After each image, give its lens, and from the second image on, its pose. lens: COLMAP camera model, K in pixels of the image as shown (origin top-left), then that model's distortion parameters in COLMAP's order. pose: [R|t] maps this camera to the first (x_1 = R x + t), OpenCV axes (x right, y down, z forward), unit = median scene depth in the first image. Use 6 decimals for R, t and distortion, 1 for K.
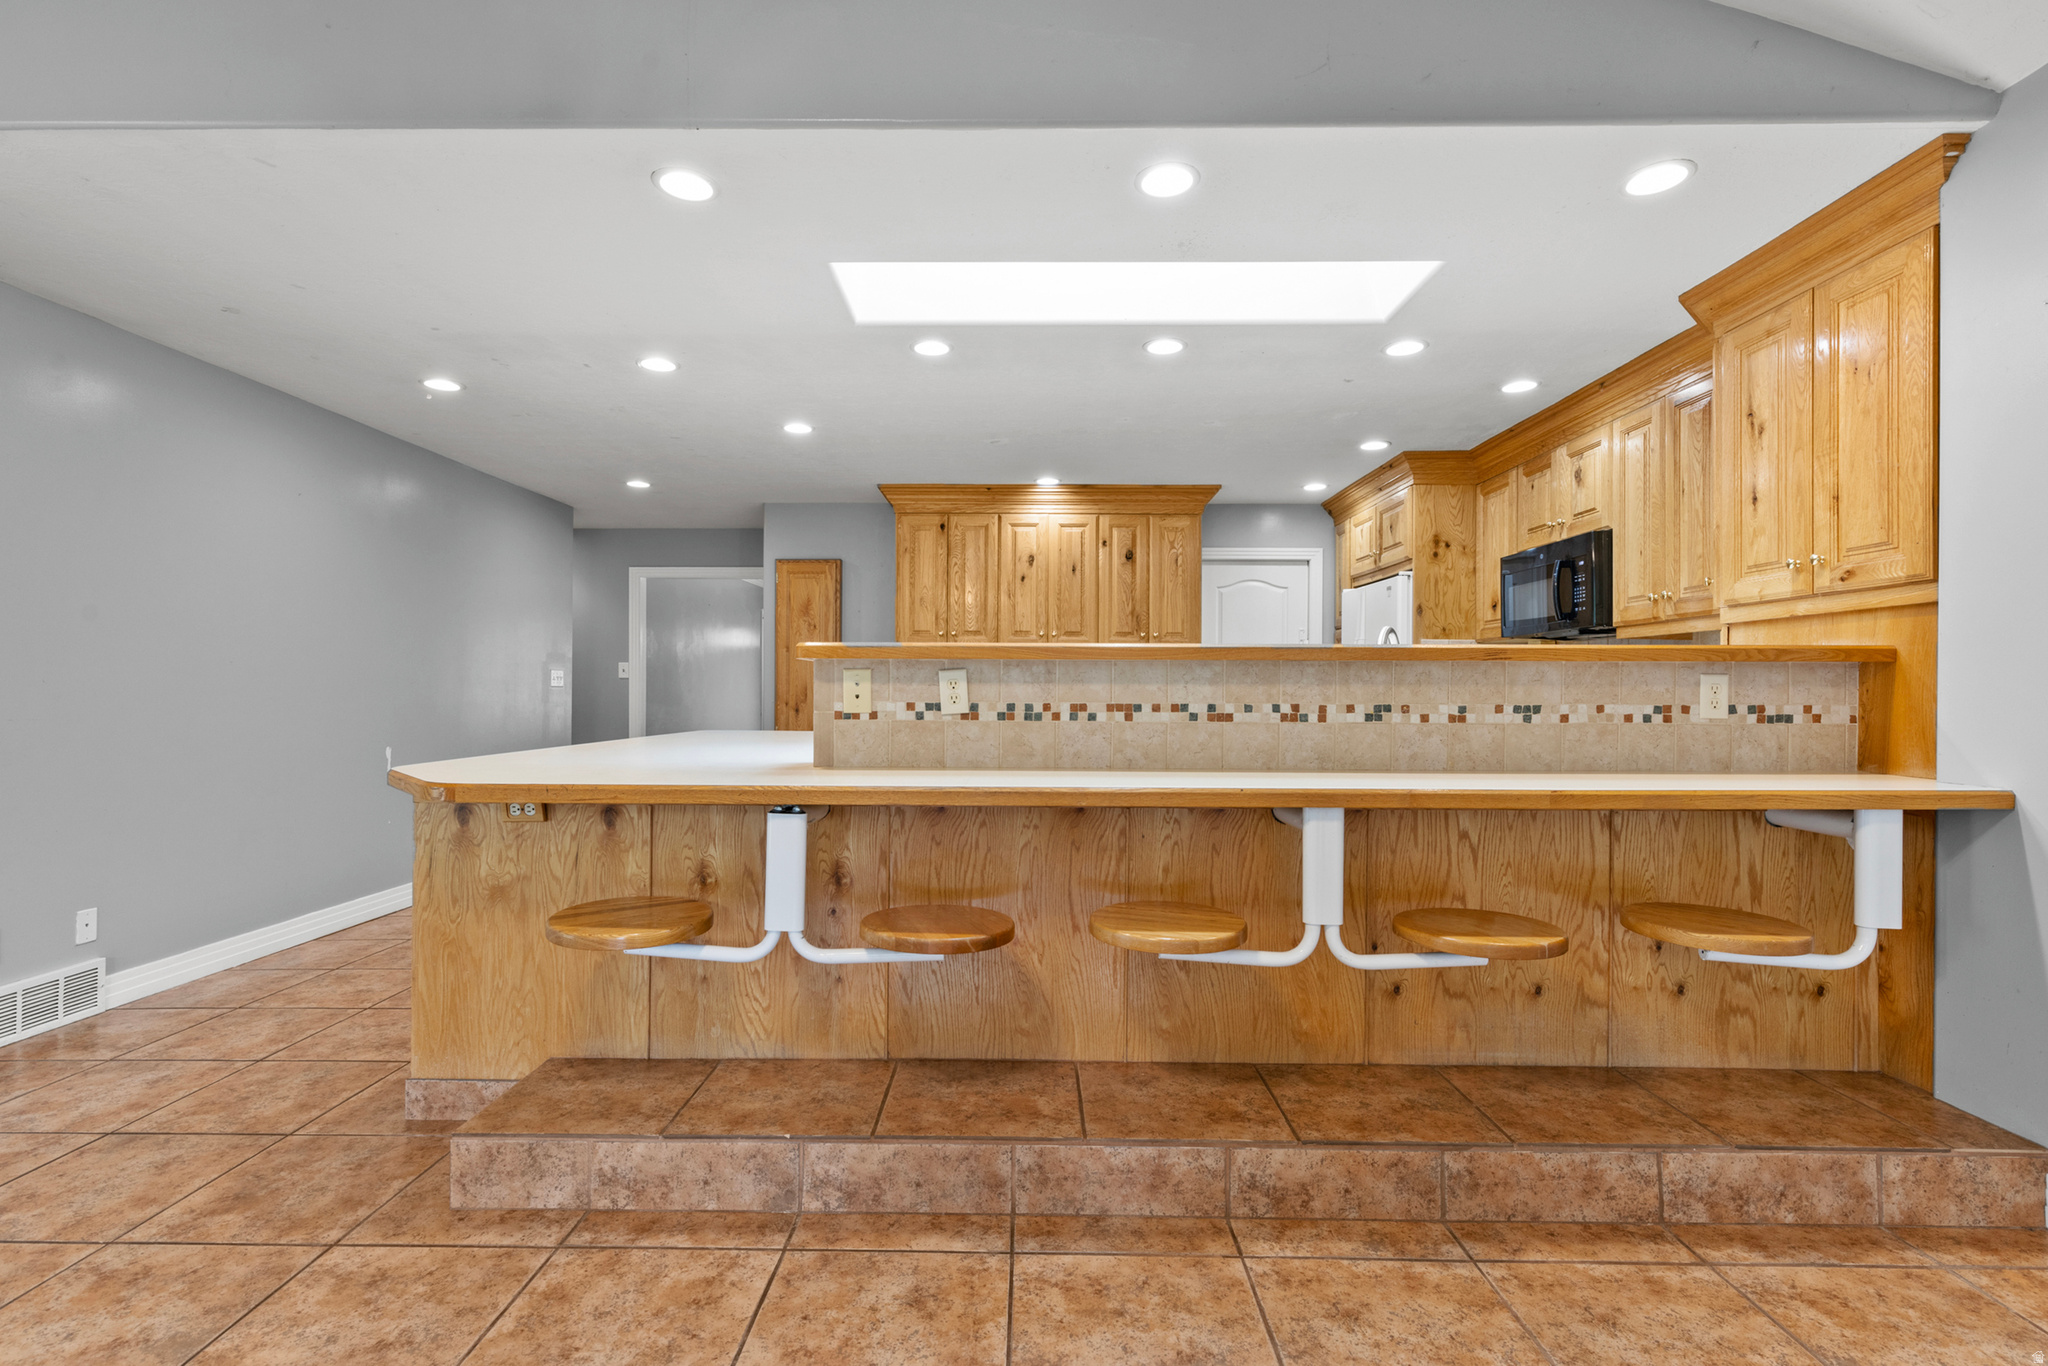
lens RADIAL K [[950.7, 0, 1017.6], [0, 950.7, 679.1], [0, 0, 1]] dist [0.006808, -0.001362]
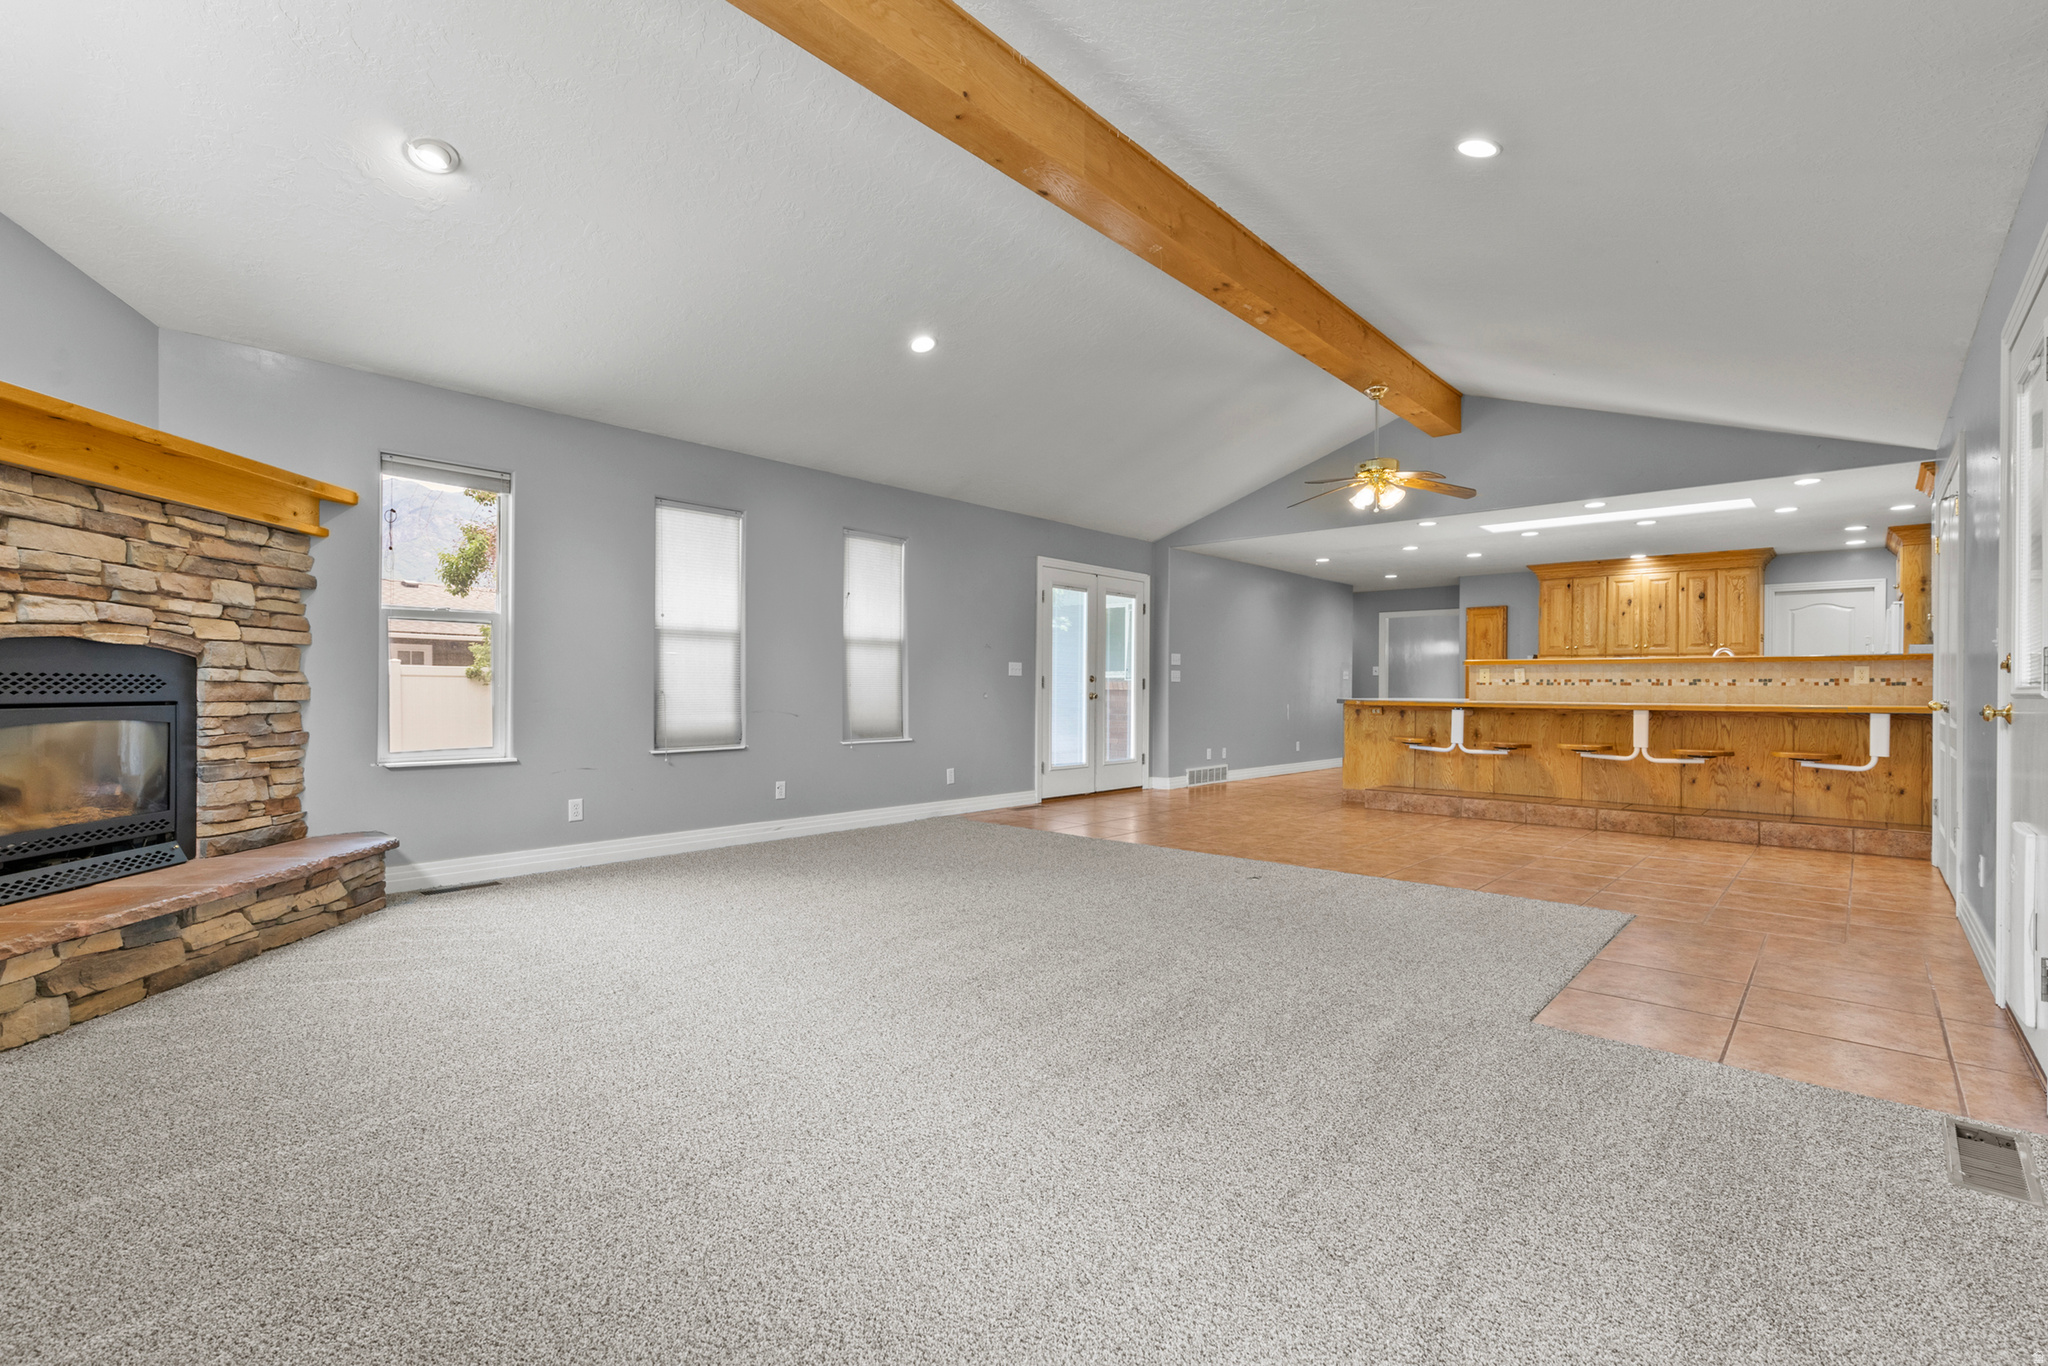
lens RADIAL K [[941.4, 0, 1011.1], [0, 941.4, 692.7], [0, 0, 1]] dist [-0.001345, 0.006545]
pose [[0.753807, 0.005325, -0.657075, 0.682106], [0.001492, 0.999951, 0.009814, 0.037425], [0.657095, -0.008378, 0.753761, -2.312377]]
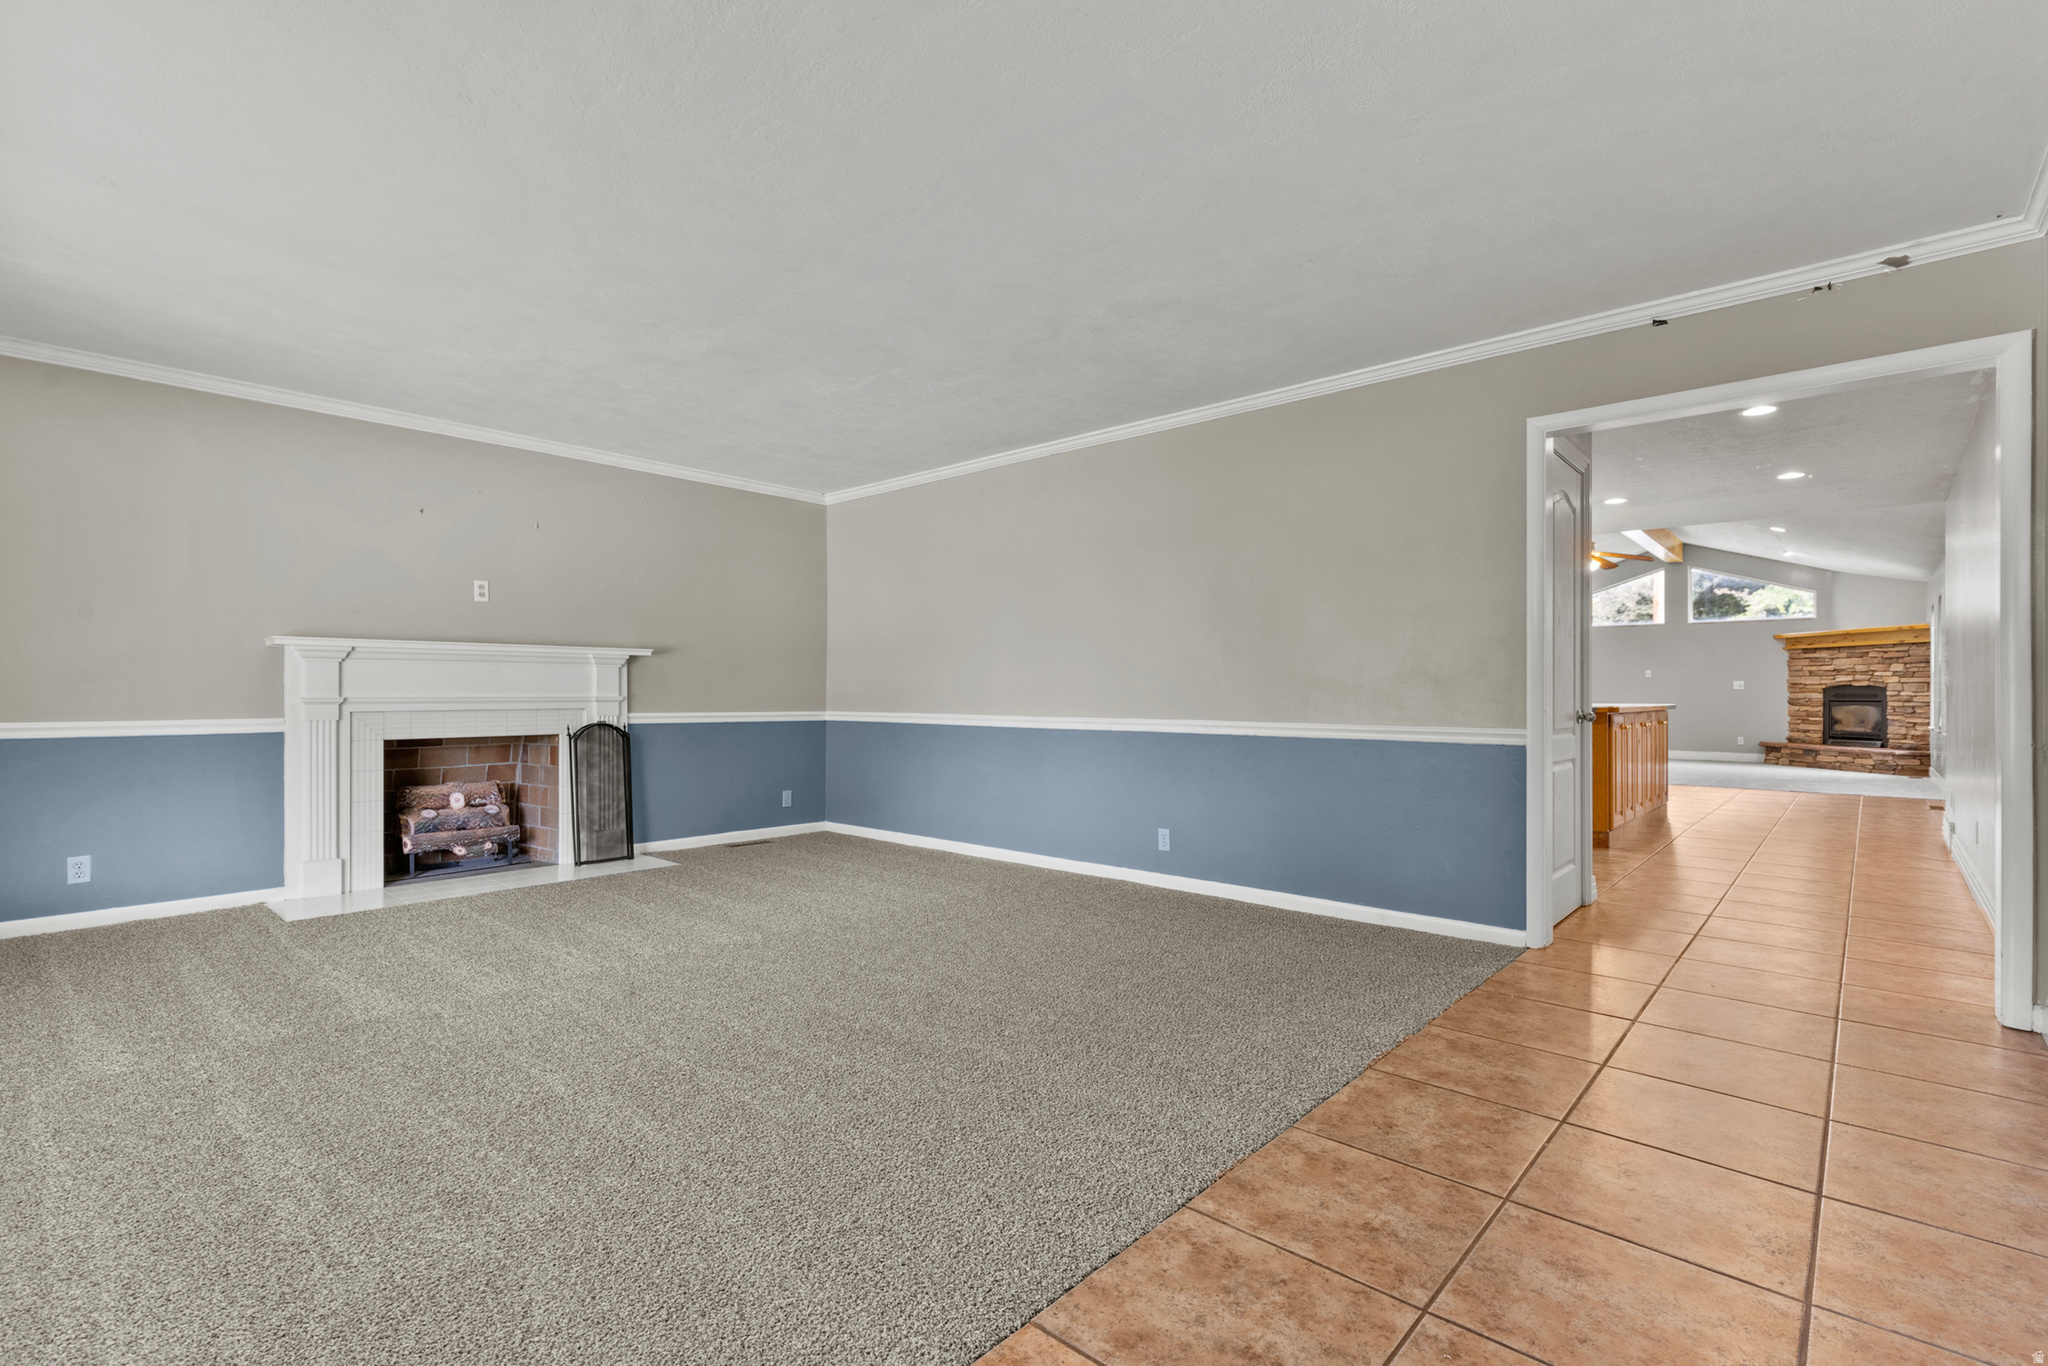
lens RADIAL K [[941.4, 0, 1045.1], [0, 941.4, 687.1], [0, 0, 1]] dist [-0.001345, 0.006545]
pose [[-0.764575, -0.002426, 0.644531, -1.083319], [-0.012023, 0.999873, -0.010498, 0.095301], [-0.644423, -0.015776, -0.764507, 4.678546]]
